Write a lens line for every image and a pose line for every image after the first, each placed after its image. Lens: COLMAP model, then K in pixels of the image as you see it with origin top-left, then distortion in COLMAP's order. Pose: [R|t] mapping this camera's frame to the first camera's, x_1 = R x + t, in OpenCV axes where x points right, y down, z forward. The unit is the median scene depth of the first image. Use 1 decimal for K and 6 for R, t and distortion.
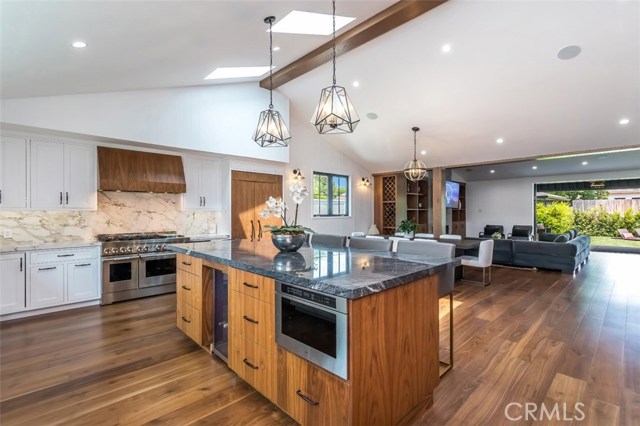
lens RADIAL K [[301.8, 0, 322.3], [0, 301.8, 210.3], [0, 0, 1]] dist [-0.001894, 0.003268]
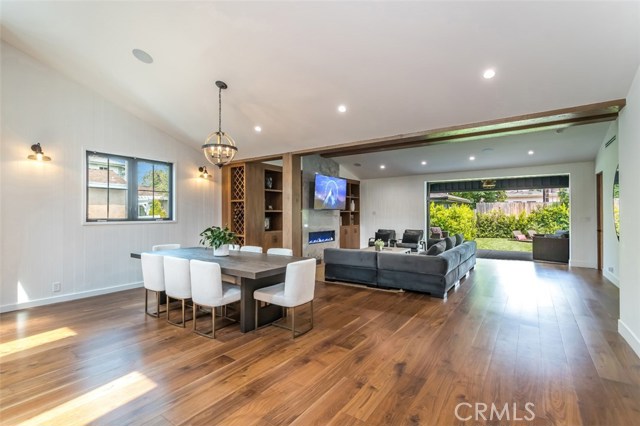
lens RADIAL K [[301.8, 0, 324.4], [0, 301.8, 210.5], [0, 0, 1]] dist [-0.001894, 0.003268]
pose [[0.980227, 0.000575, 0.197874, 0.468140], [0.001281, 0.999956, -0.009249, 0.004750], [-0.197870, 0.009320, 0.980184, 0.390275]]
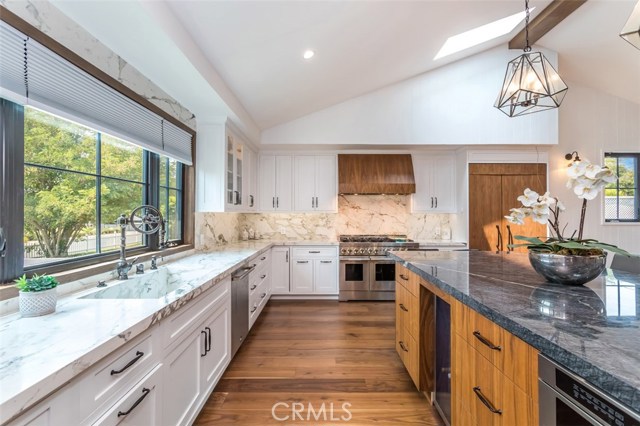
lens RADIAL K [[301.8, 0, 321.0], [0, 301.8, 212.1], [0, 0, 1]] dist [-0.001894, 0.003268]
pose [[0.719570, -0.003422, -0.694412, -0.024762], [0.001370, 0.999993, -0.003509, 0.001179], [0.694419, 0.001573, 0.719569, 0.141858]]
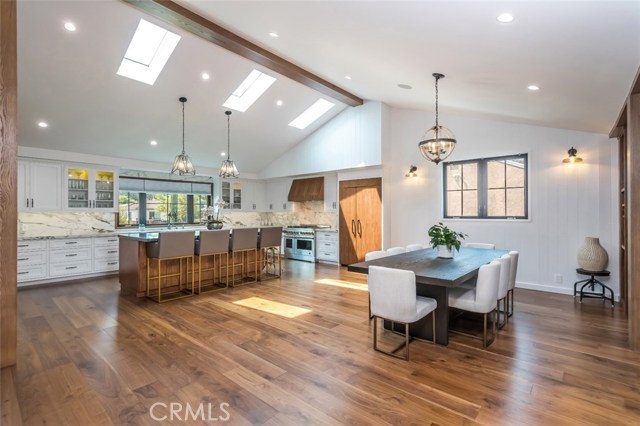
lens RADIAL K [[301.8, 0, 320.5], [0, 301.8, 212.6], [0, 0, 1]] dist [-0.001894, 0.003268]
pose [[0.083061, 0.001874, -0.996543, 1.056981], [0.008334, 0.999962, 0.002575, 0.001018], [0.996510, -0.008520, 0.083042, 0.843083]]
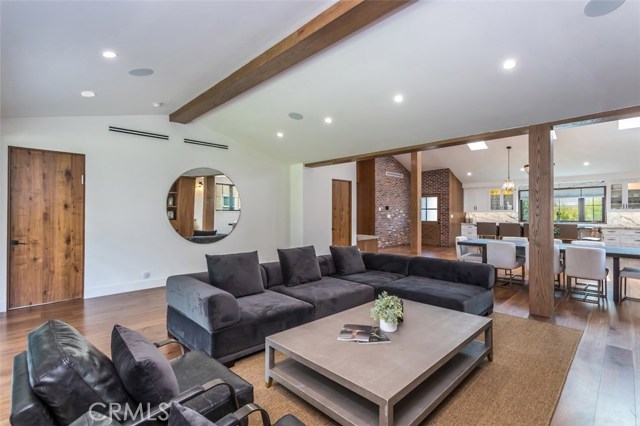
lens RADIAL K [[301.8, 0, 321.6], [0, 301.8, 212.2], [0, 0, 1]] dist [-0.001894, 0.003268]
pose [[-0.999843, 0.004994, -0.016980, 1.128066], [0.005133, 0.999954, -0.008143, 0.003658], [0.016938, -0.008229, -0.999823, 2.186885]]
